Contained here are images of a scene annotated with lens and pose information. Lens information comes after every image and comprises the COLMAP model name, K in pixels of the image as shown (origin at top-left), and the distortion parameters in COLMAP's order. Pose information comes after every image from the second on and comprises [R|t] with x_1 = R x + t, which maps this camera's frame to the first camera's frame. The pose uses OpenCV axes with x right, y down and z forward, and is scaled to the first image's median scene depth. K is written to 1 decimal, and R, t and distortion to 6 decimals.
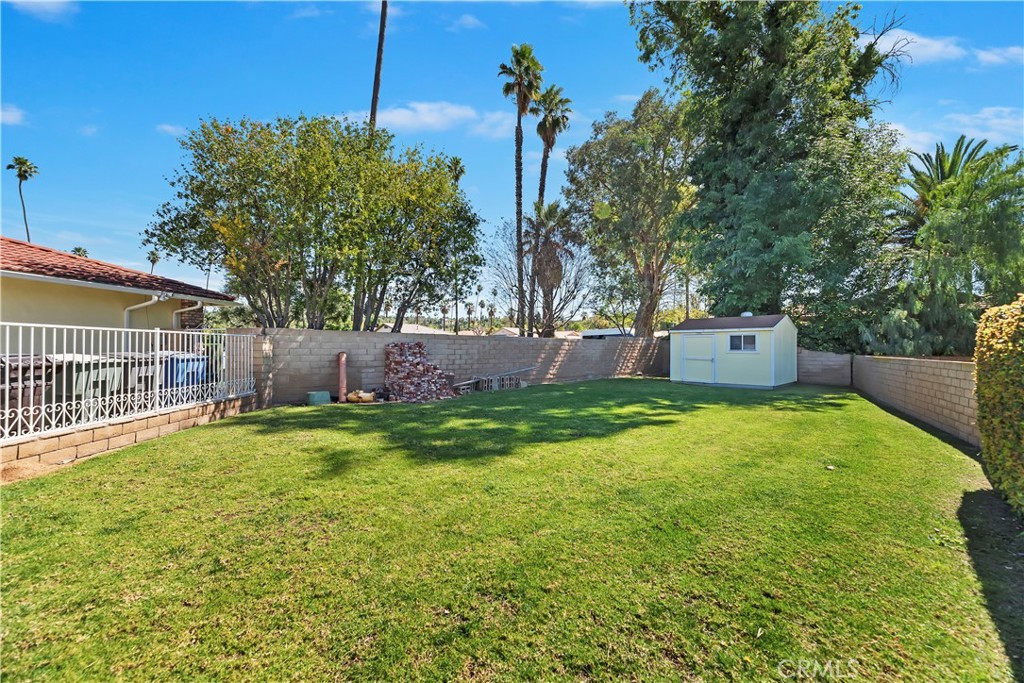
lens RADIAL K [[434.4, 0, 514.4], [0, 434.4, 344.5], [0, 0, 1]] dist [0.000160, 0.000172]
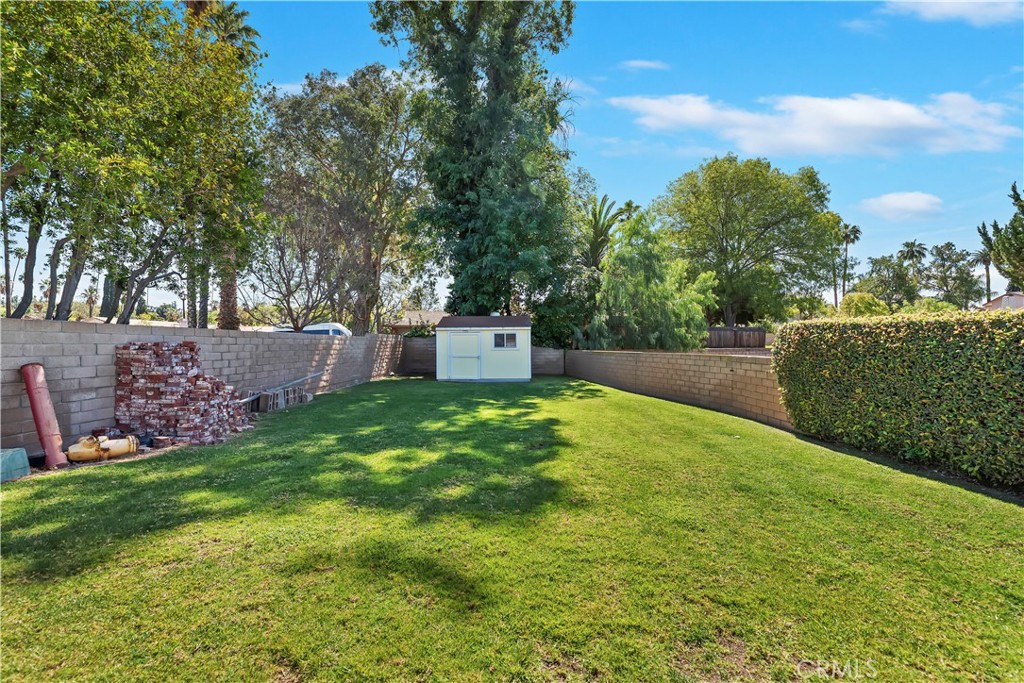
lens RADIAL K [[455.8, 0, 513.0], [0, 455.8, 338.4], [0, 0, 1]] dist [0.001246, 0.000447]
pose [[0.712054, -0.000105, 0.702124, -0.289373], [0.003597, 0.999987, -0.003498, -0.005308], [-0.702115, 0.005016, 0.712046, 0.199433]]
